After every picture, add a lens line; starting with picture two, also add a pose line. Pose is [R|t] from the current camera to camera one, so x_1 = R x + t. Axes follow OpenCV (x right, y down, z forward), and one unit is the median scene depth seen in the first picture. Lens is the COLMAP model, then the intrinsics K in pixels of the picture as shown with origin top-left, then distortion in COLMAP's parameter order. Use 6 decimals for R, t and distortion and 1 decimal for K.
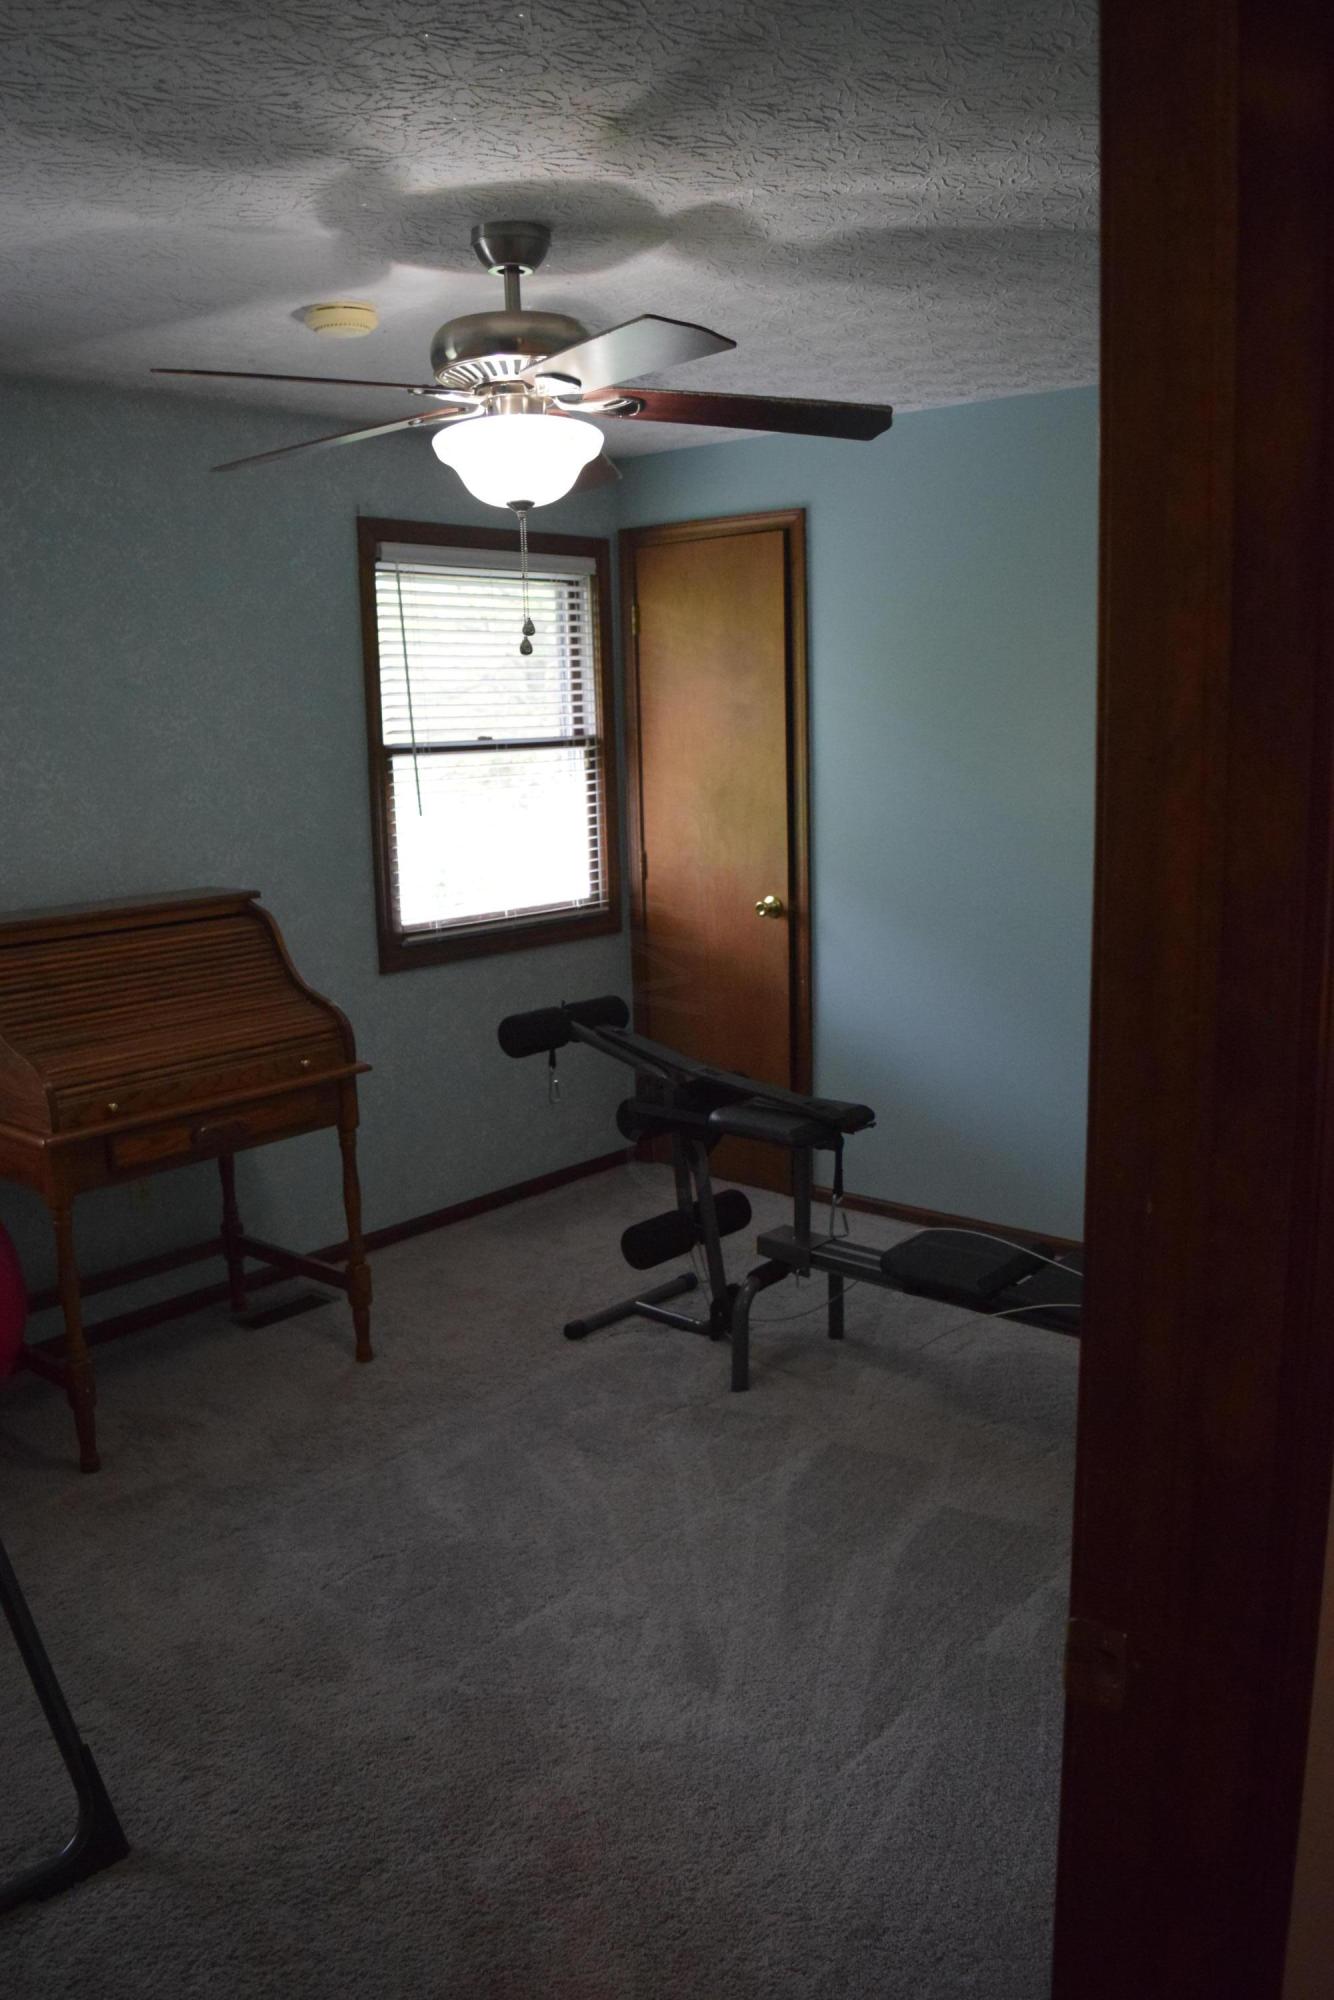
lens RADIAL K [[1566.5, 0, 667.0], [0, 1566.5, 1000.0], [0, 0, 1]] dist [-0.095204, 0.021438]
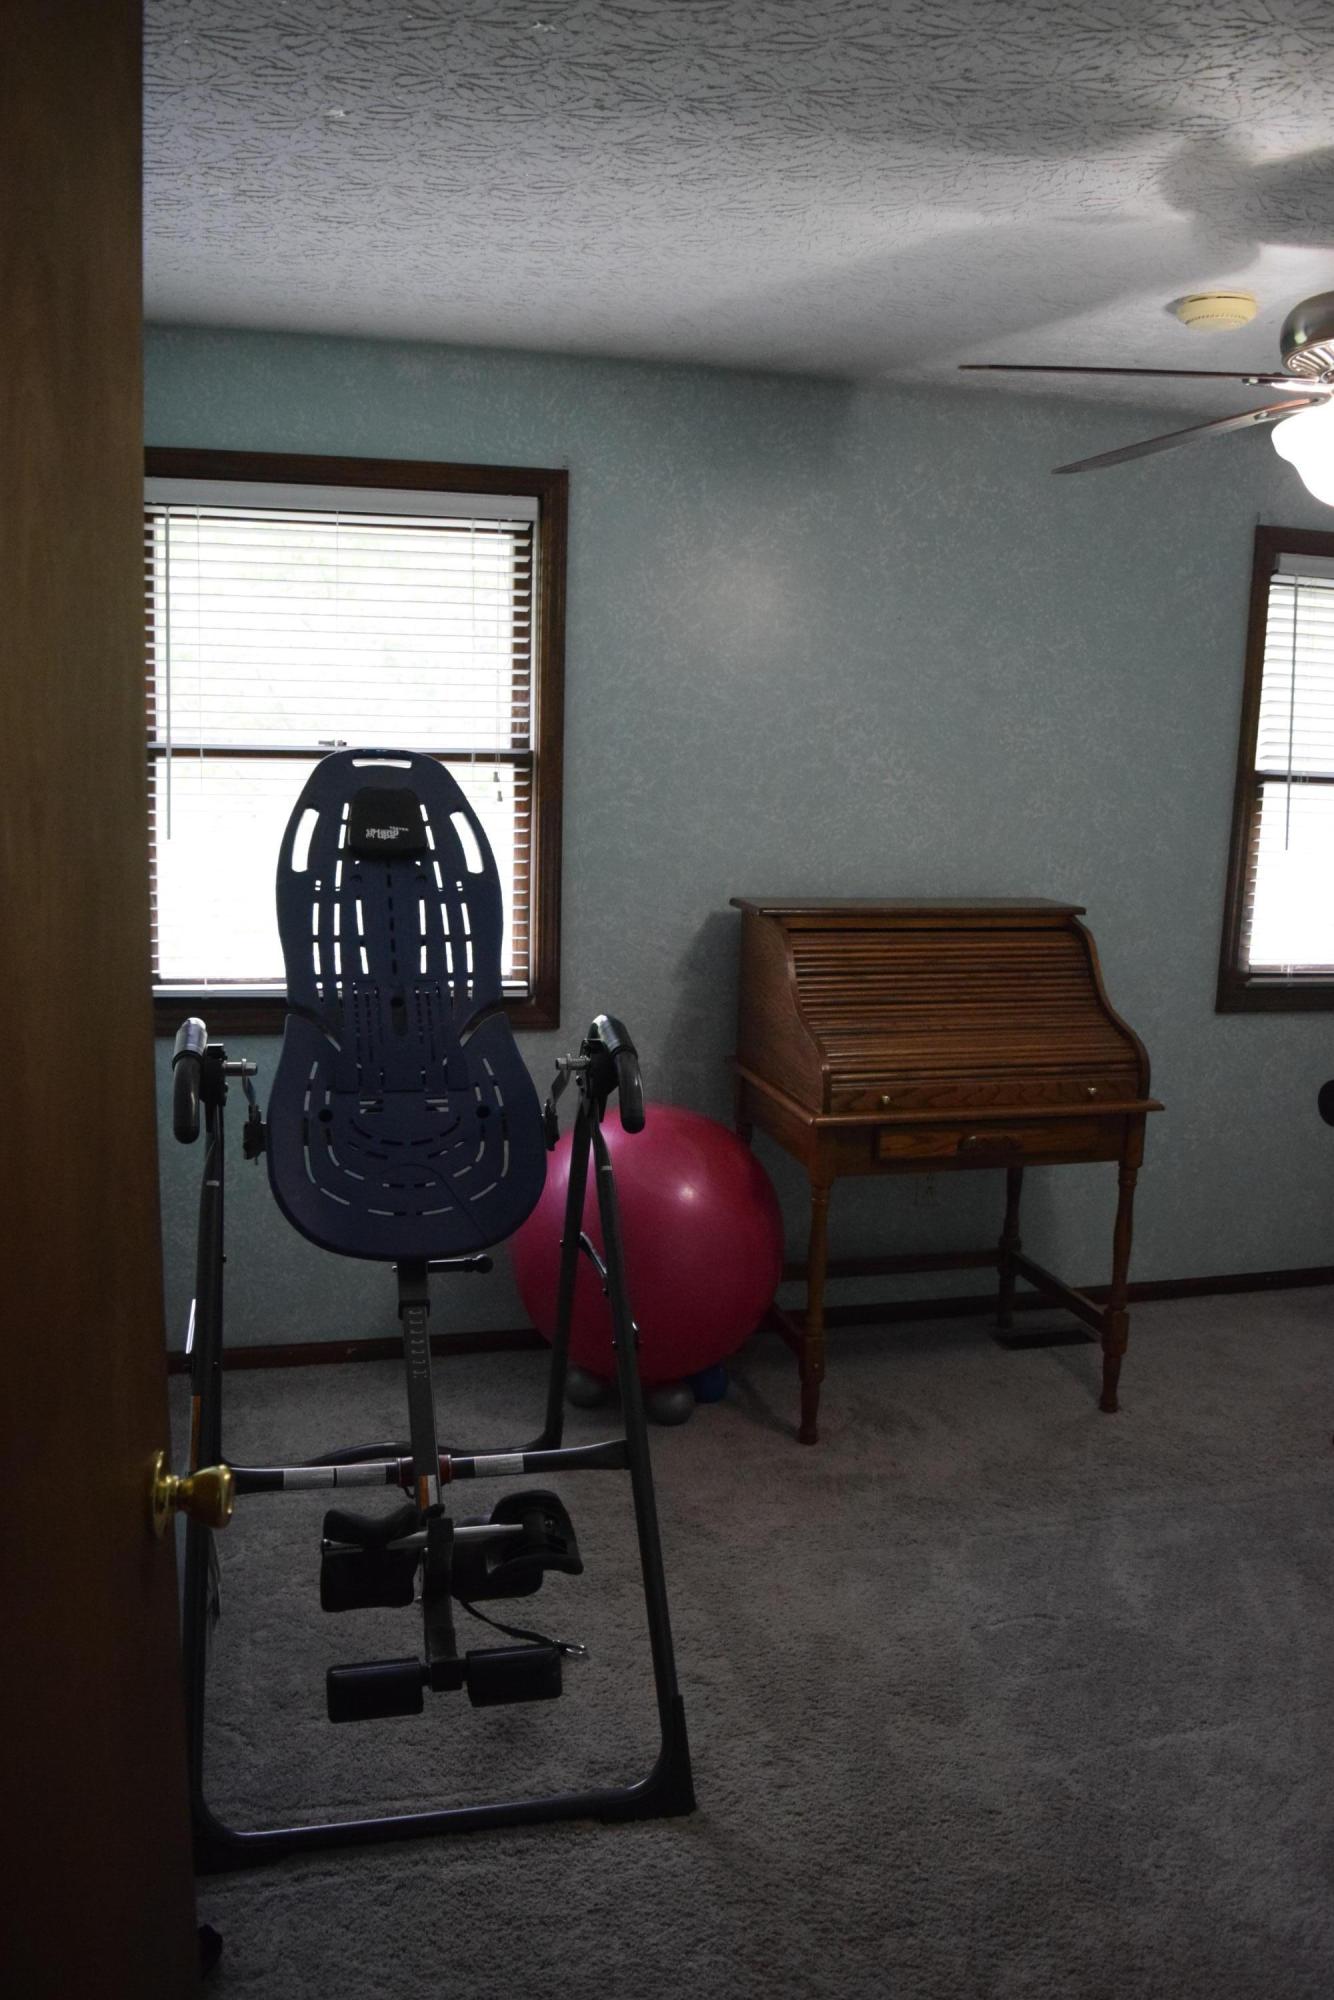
lens RADIAL K [[1566.5, 0, 667.0], [0, 1566.5, 1000.0], [0, 0, 1]] dist [-0.095204, 0.021438]
pose [[0.821144, 0.145525, -0.551856, 0.093993], [-0.151187, 0.987866, 0.035539, -0.011698], [0.550332, 0.054251, 0.833182, 0.071114]]
